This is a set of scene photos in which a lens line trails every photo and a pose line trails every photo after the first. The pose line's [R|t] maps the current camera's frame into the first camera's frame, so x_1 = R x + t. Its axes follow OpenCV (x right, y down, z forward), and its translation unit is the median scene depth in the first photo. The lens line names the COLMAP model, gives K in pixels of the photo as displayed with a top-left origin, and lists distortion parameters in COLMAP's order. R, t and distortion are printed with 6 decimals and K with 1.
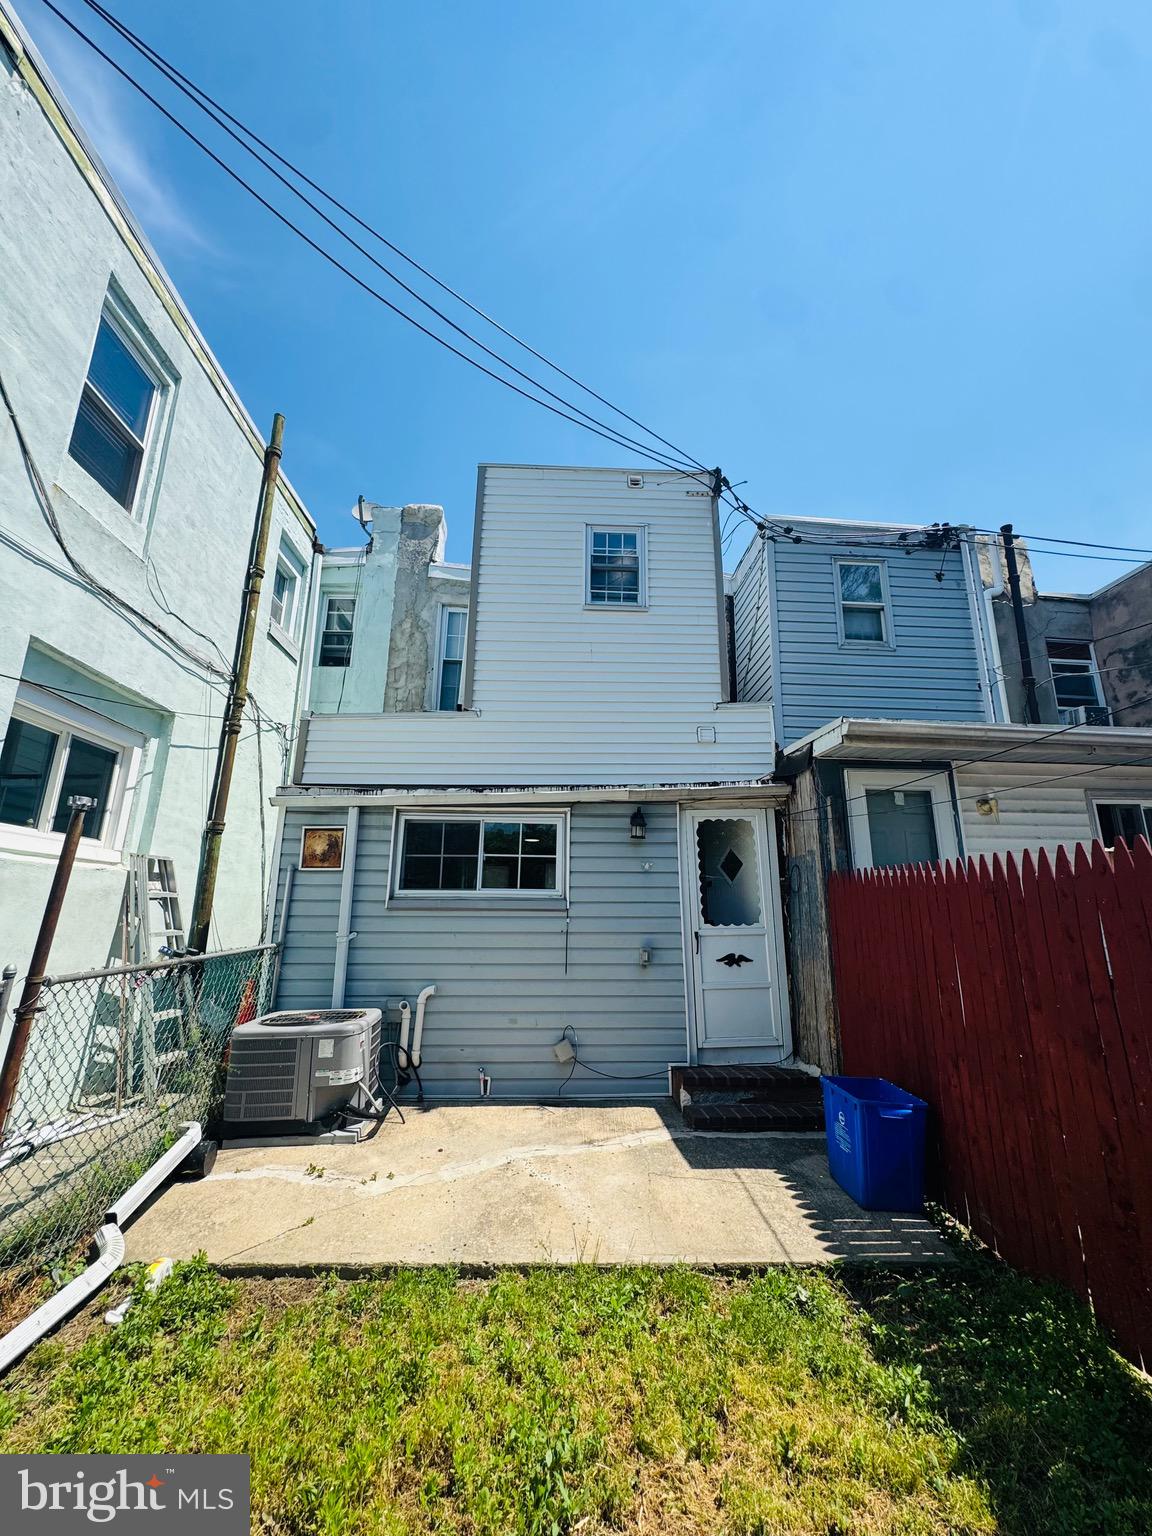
lens RADIAL K [[614.5, 0, 576.0], [0, 614.5, 768.0], [0, 0, 1]] dist [-0.002062, -0.000004]
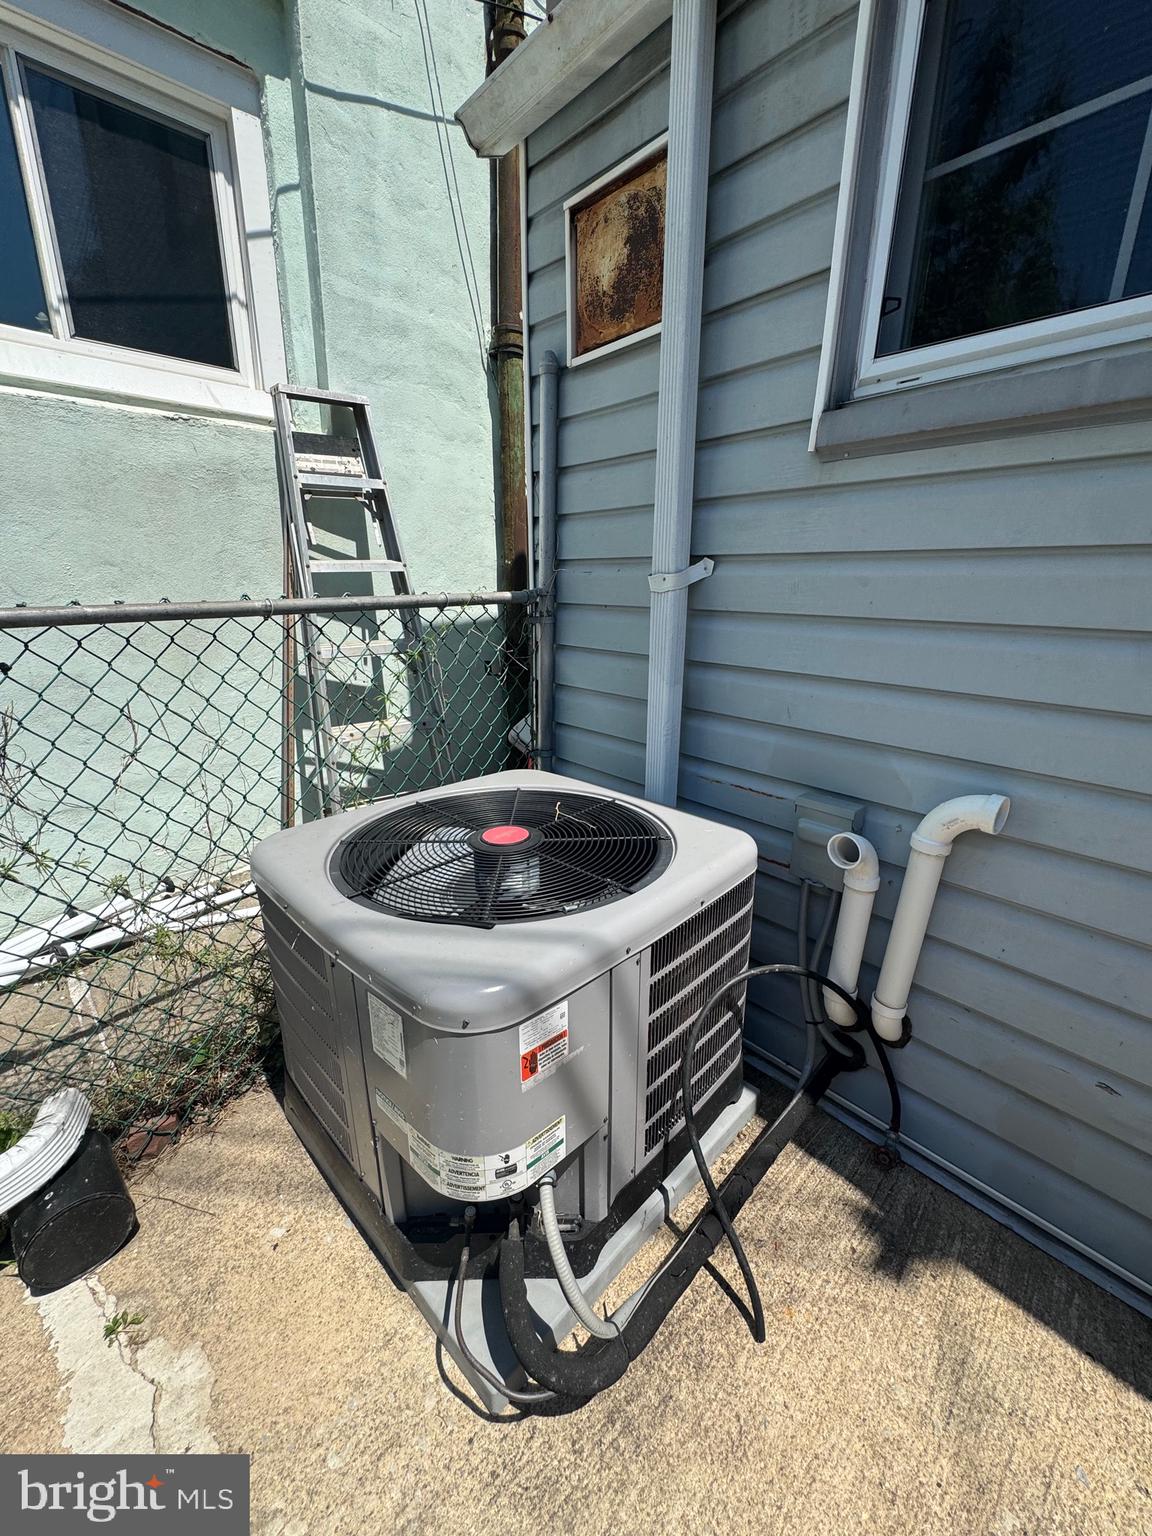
lens RADIAL K [[616.2, 0, 575.1], [0, 616.2, 777.0], [0, 0, 1]] dist [-0.013422, -0.000008]
pose [[0.653021, 0.230549, -0.721395, -0.173579], [0.172510, 0.882216, 0.438105, 0.224555], [0.737430, -0.410539, 0.536334, 0.770985]]
